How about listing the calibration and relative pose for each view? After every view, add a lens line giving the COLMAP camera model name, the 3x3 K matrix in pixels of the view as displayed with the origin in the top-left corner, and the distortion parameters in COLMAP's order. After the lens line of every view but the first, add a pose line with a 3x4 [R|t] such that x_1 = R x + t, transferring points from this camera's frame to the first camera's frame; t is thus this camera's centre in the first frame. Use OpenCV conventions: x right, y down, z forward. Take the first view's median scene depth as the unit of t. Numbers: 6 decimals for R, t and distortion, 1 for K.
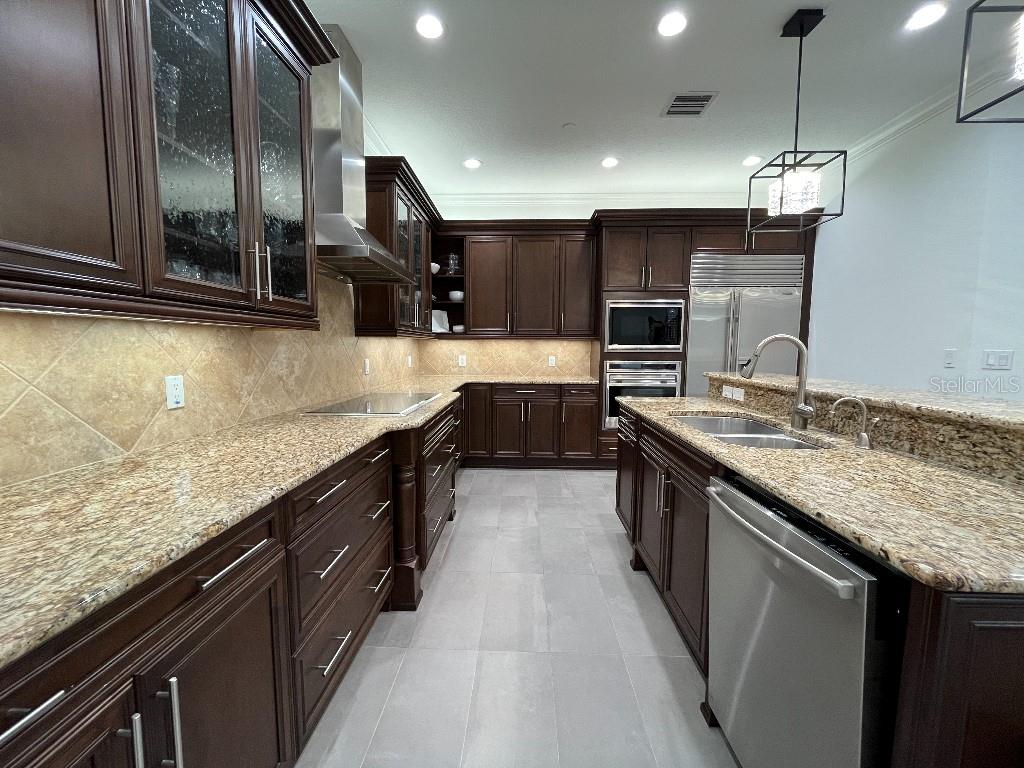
lens RADIAL K [[411.7, 0, 509.6], [0, 411.7, 384.9], [0, 0, 1]] dist [-0.002345, -0.000609]
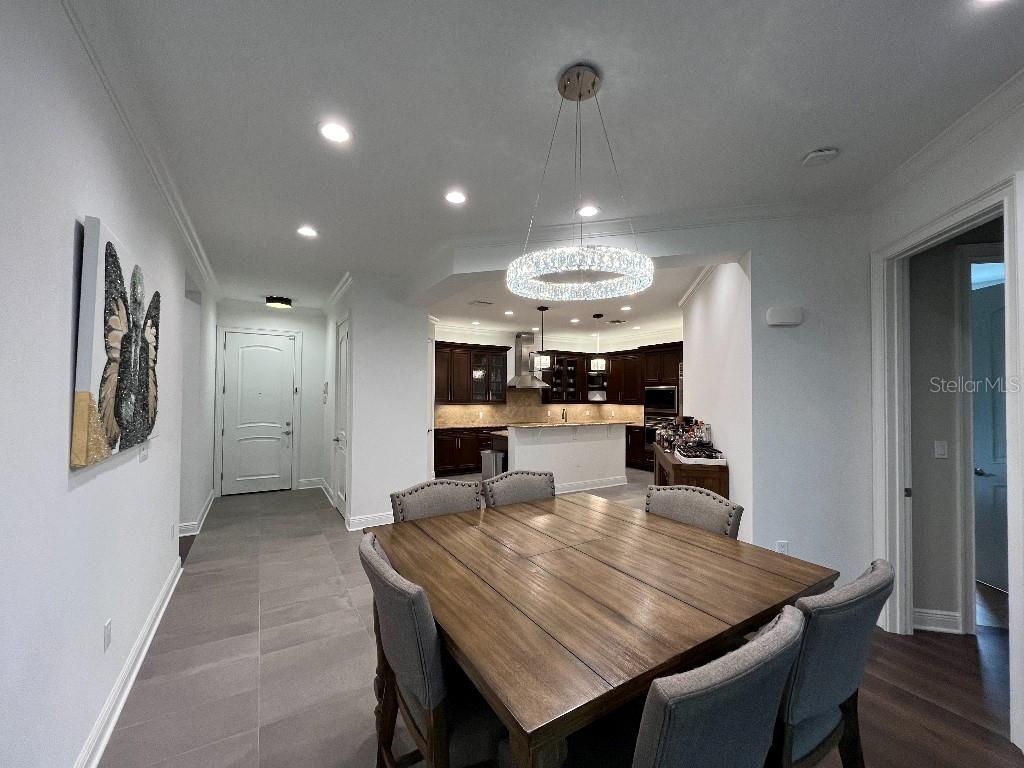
lens RADIAL K [[411.7, 0, 509.6], [0, 411.7, 384.9], [0, 0, 1]] dist [-0.002345, -0.000609]
pose [[0.544439, -0.022597, -0.838496, 1.858641], [-0.082572, 0.993338, -0.080384, 0.011677], [0.834727, 0.113001, 0.538946, -0.808107]]
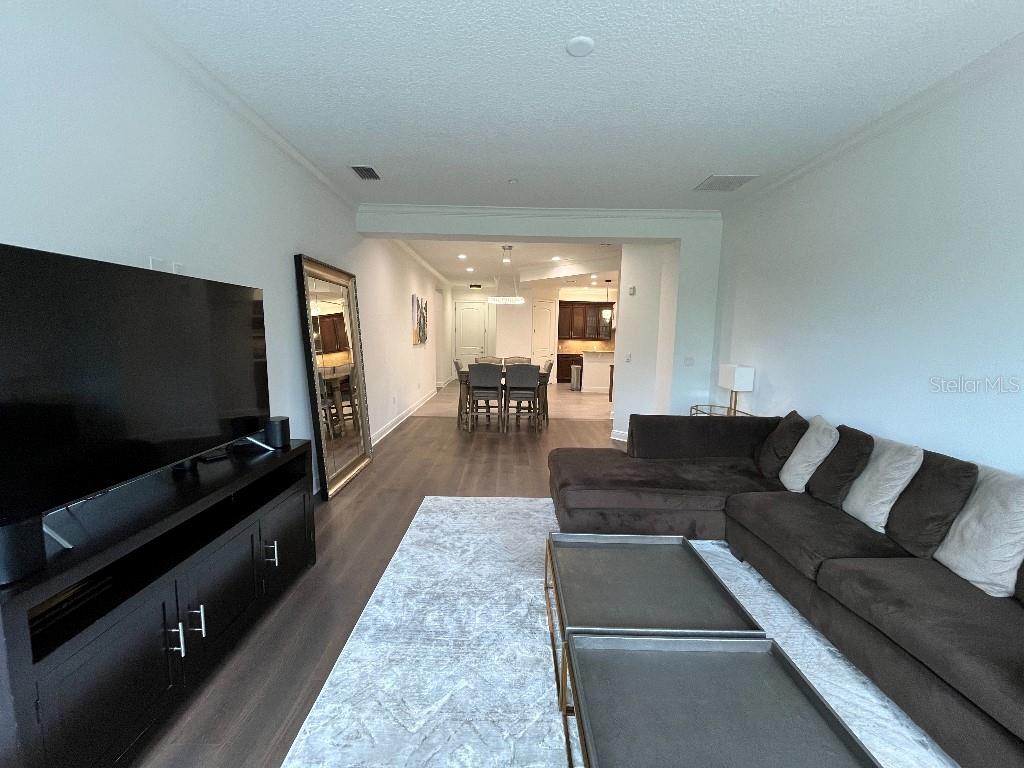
lens RADIAL K [[411.7, 0, 509.6], [0, 411.7, 384.9], [0, 0, 1]] dist [-0.002345, -0.000609]
pose [[0.034175, 0.126215, -0.991414, 3.491398], [-0.121600, 0.985148, 0.121226, -0.019351], [0.991991, 0.116414, 0.049015, -0.522312]]
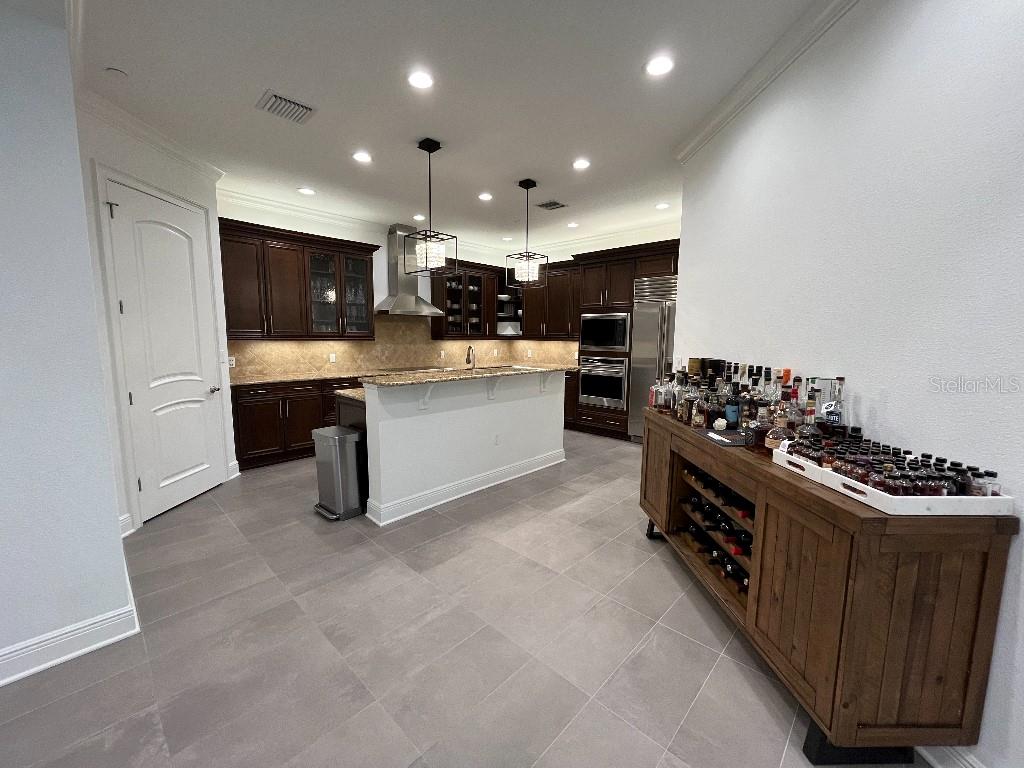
lens RADIAL K [[411.7, 0, 509.6], [0, 411.7, 384.9], [0, 0, 1]] dist [-0.002345, -0.000609]
pose [[0.743710, 0.081174, -0.663556, 1.190757], [-0.066669, 0.996658, 0.047201, -0.009997], [0.665170, 0.009135, 0.746636, -0.294126]]
